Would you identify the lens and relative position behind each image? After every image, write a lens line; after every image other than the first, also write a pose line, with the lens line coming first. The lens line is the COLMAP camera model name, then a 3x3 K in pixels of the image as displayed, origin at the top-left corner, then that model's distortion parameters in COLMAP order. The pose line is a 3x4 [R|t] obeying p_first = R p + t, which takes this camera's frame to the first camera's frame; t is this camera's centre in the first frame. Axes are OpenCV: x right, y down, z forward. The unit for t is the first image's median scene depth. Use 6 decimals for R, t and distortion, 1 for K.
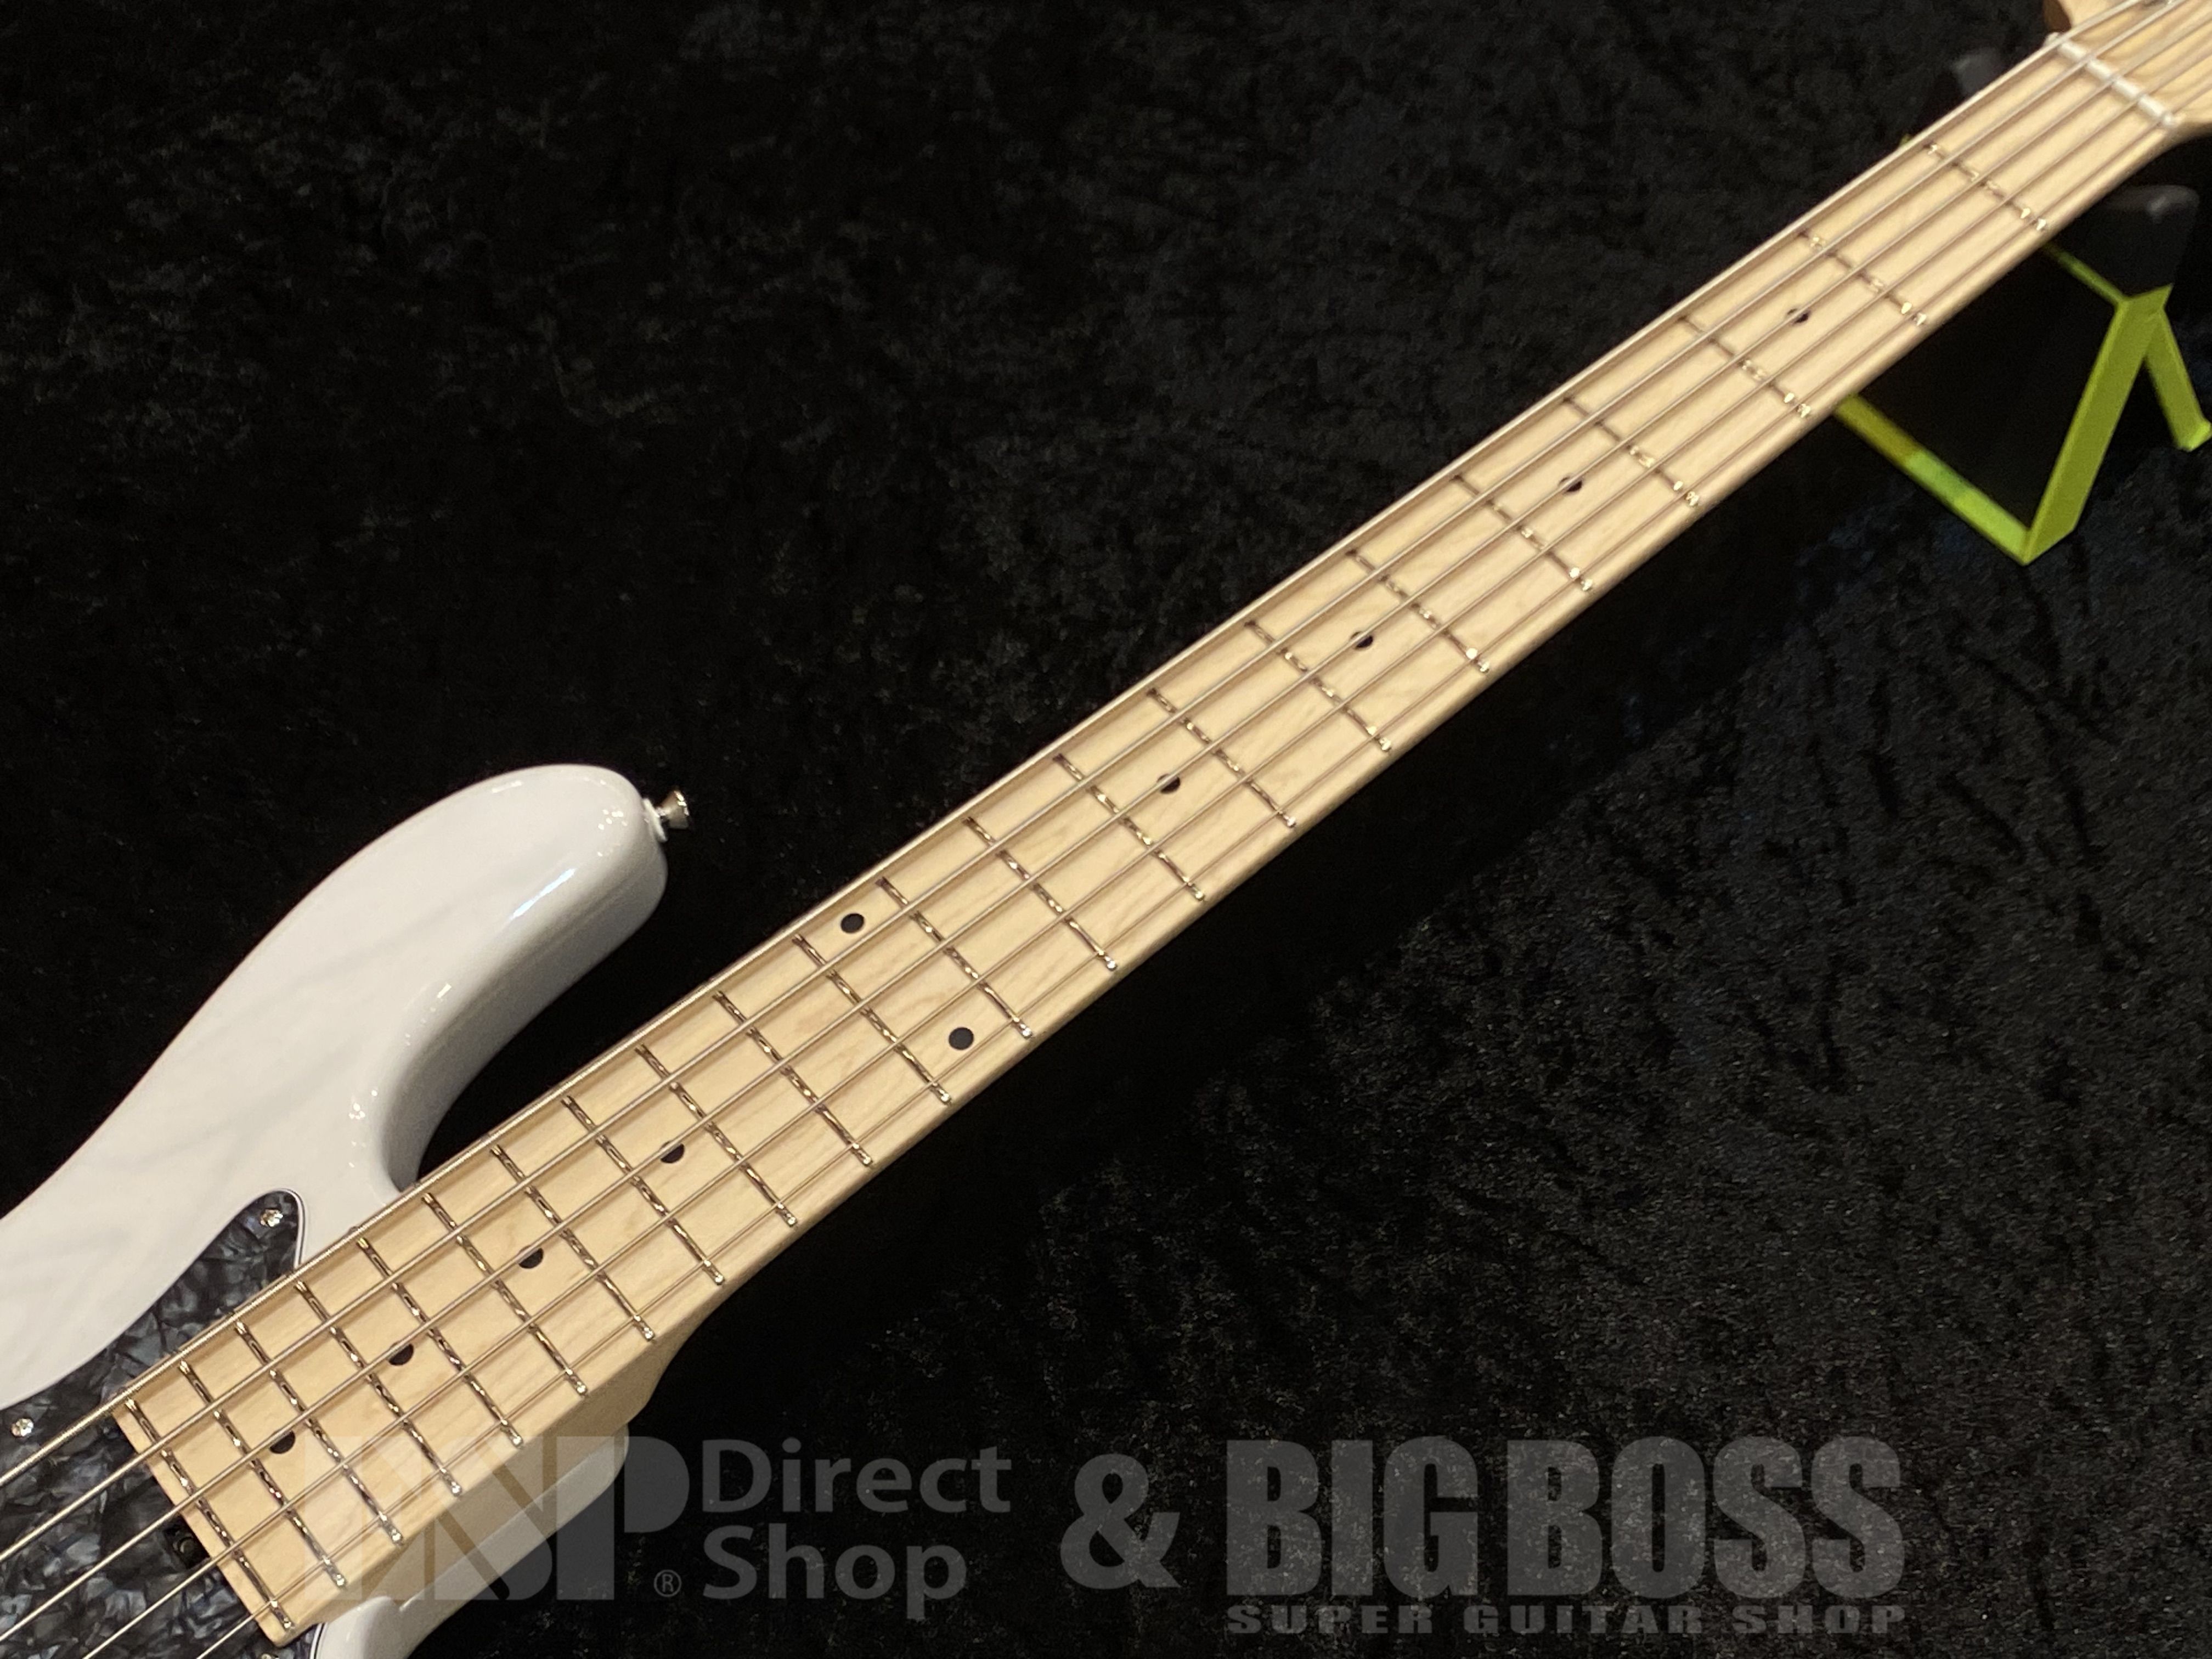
lens RADIAL K [[3609.4, 0, 1123.7], [0, 3609.4, 819.1], [0, 0, 1]] dist [0.151605, 0.000000]
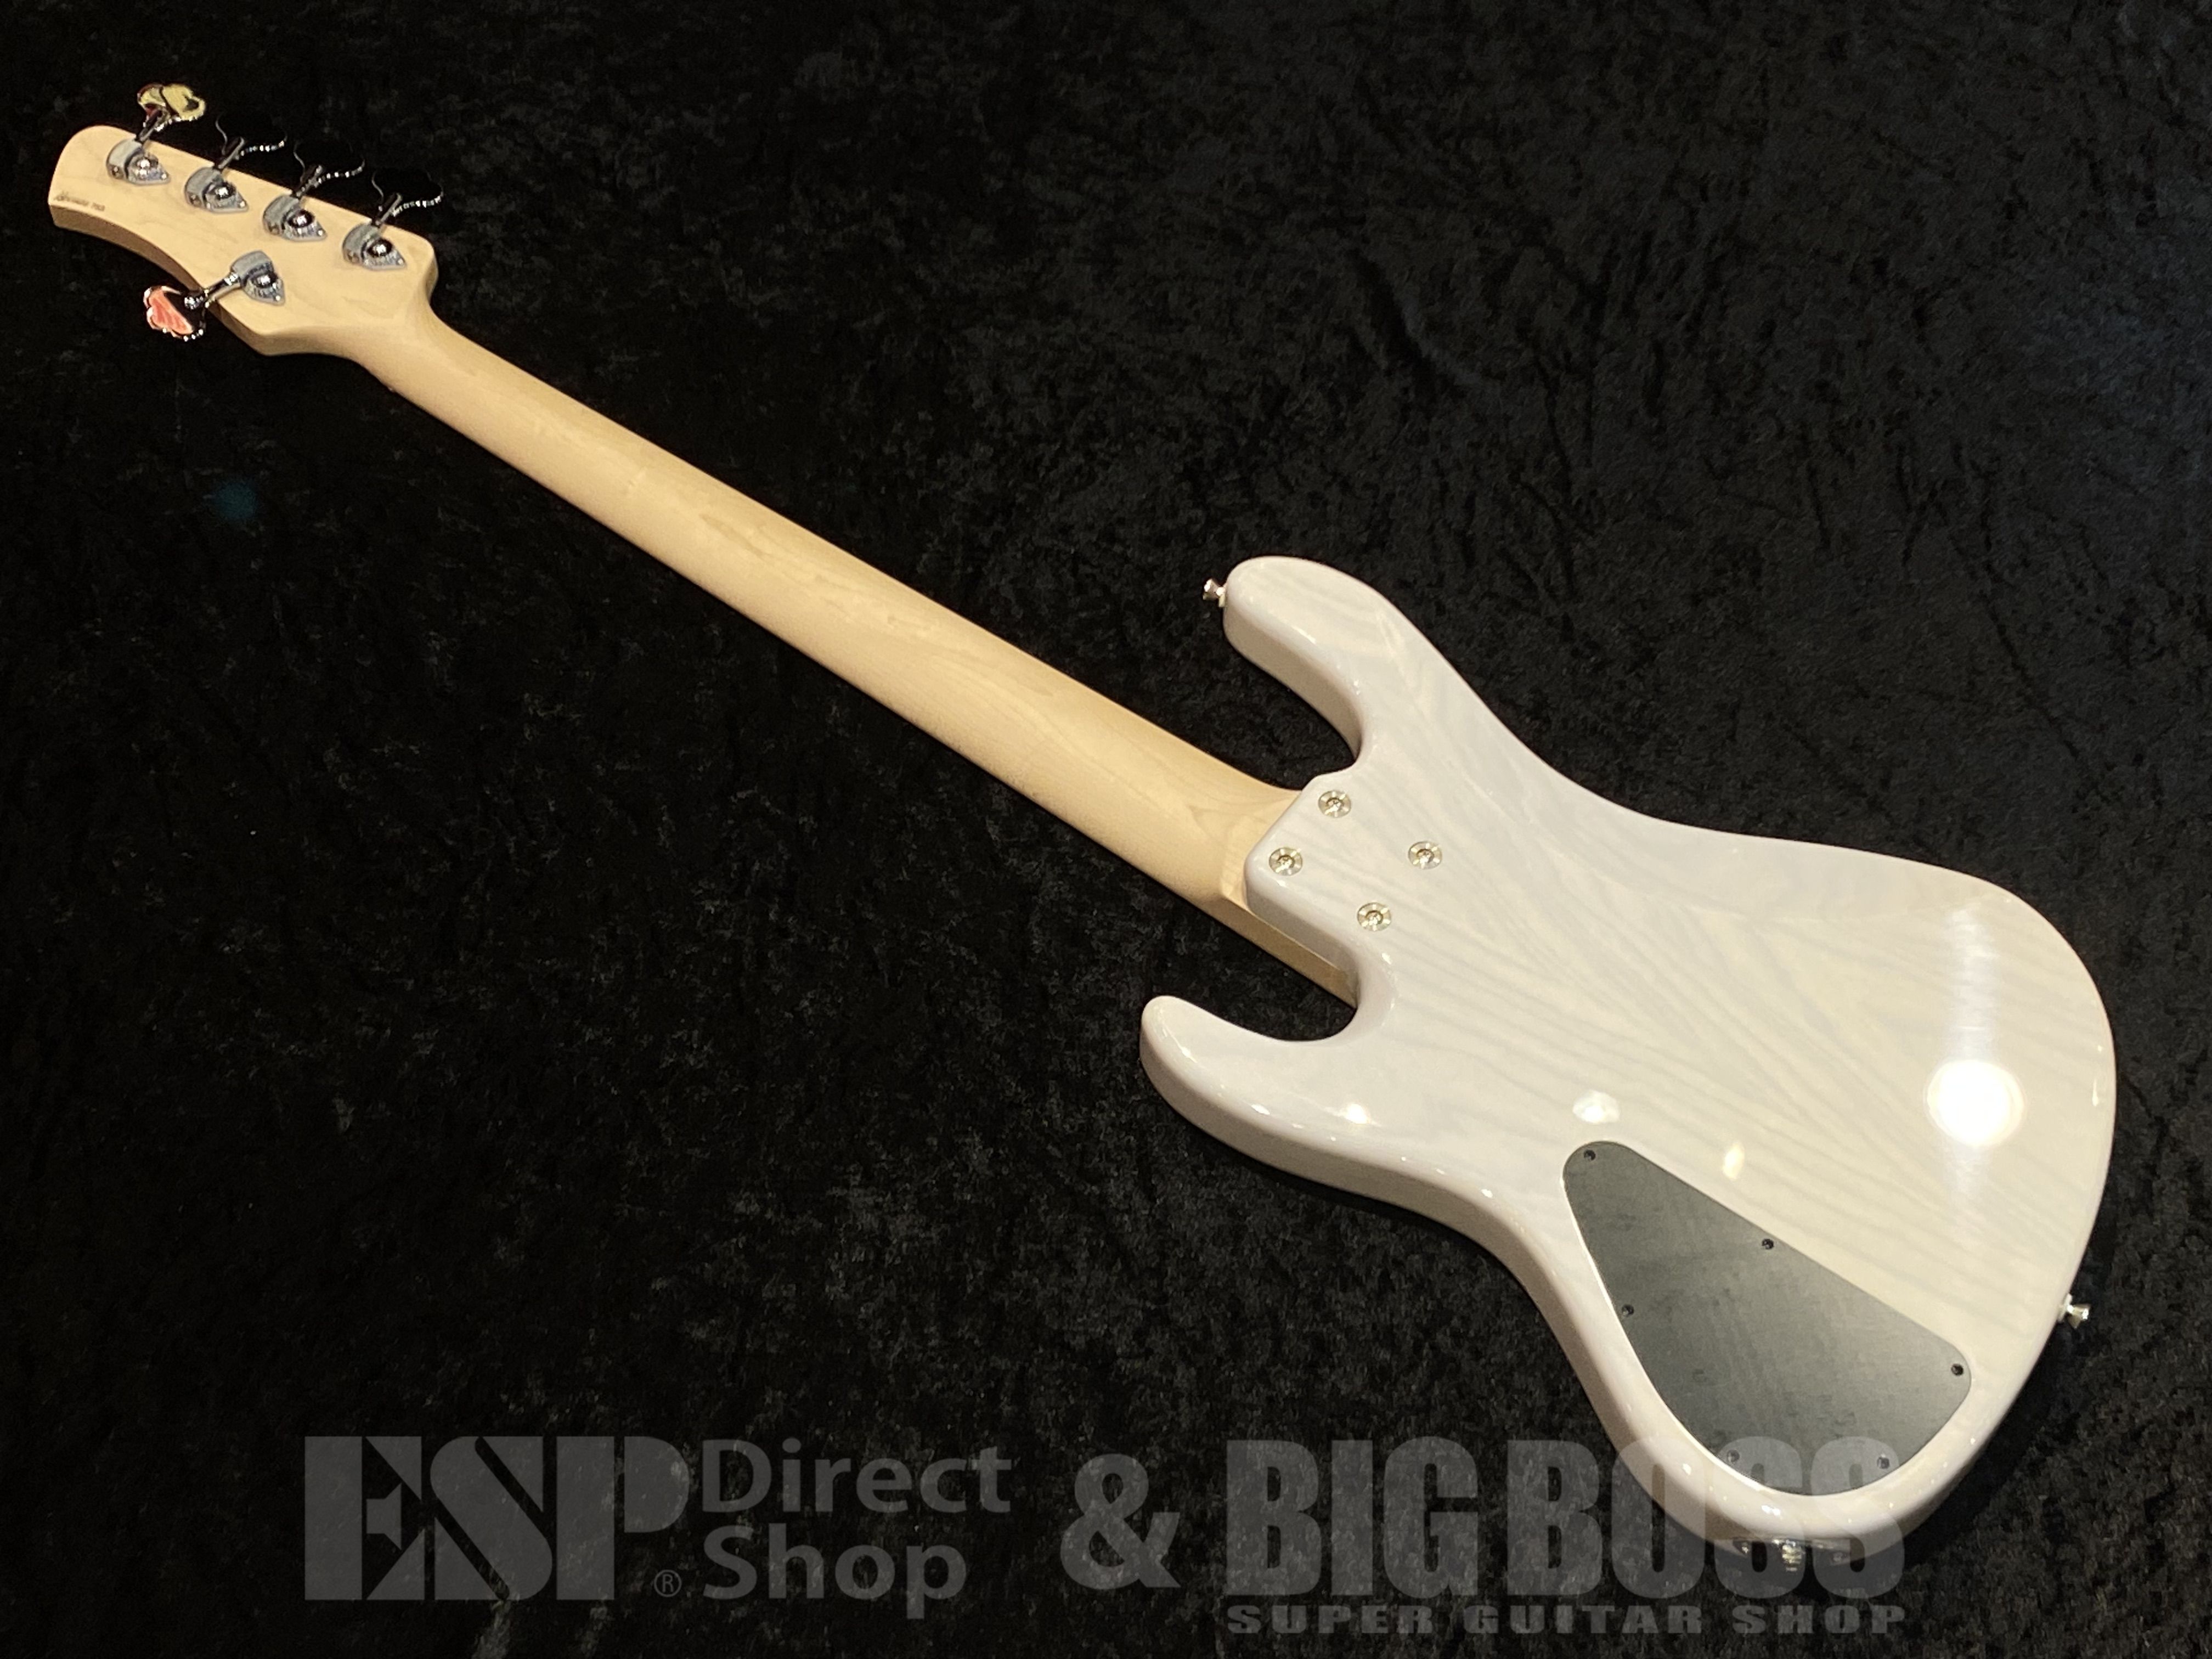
lens RADIAL K [[3609.4, 0, 1088.9], [0, 3609.4, 845.3], [0, 0, 1]] dist [0.151605, 0.000000]
pose [[0.998155, 0.053048, 0.029537, -0.023435], [-0.054074, 0.997920, 0.035099, 0.084883], [-0.027614, -0.036631, 0.998947, -0.811268]]
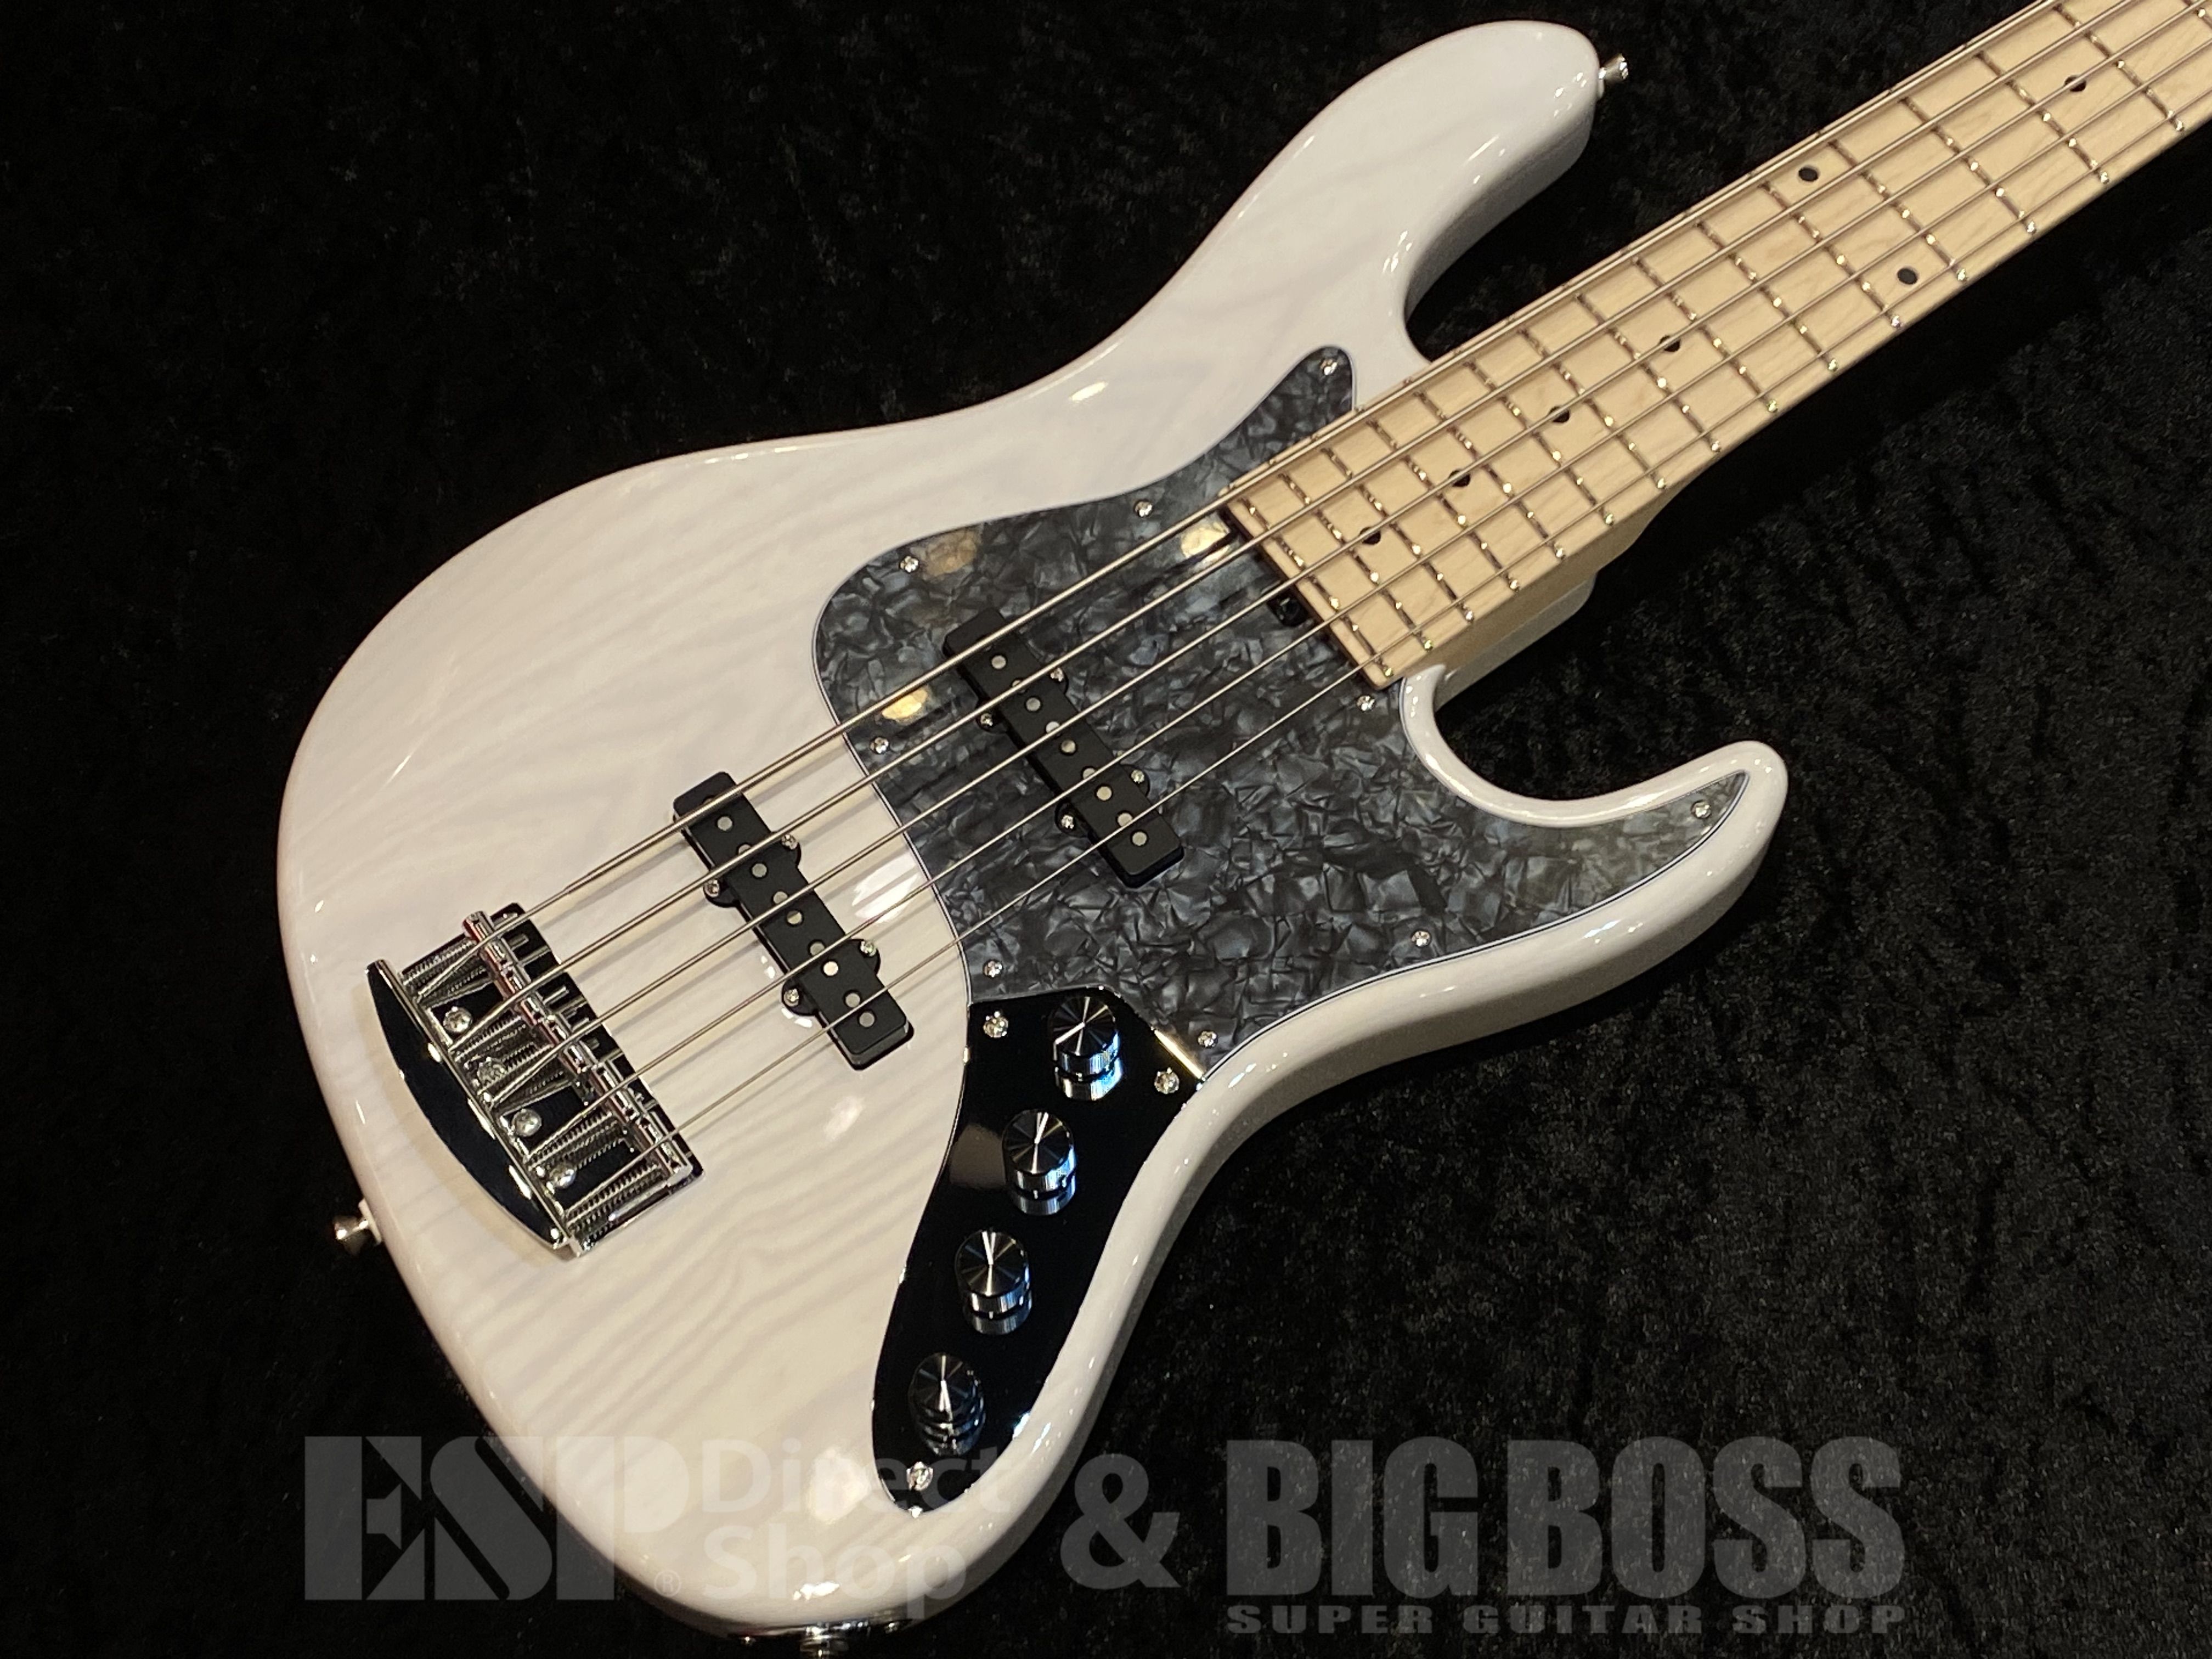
lens RADIAL K [[3609.4, 0, 1065.5], [0, 3609.4, 805.3], [0, 0, 1]] dist [0.151605, 0.000000]
pose [[0.993687, 0.099565, 0.051696, -0.328472], [-0.105919, 0.984494, 0.139834, 0.083003], [-0.036972, -0.144427, 0.988825, -0.201920]]
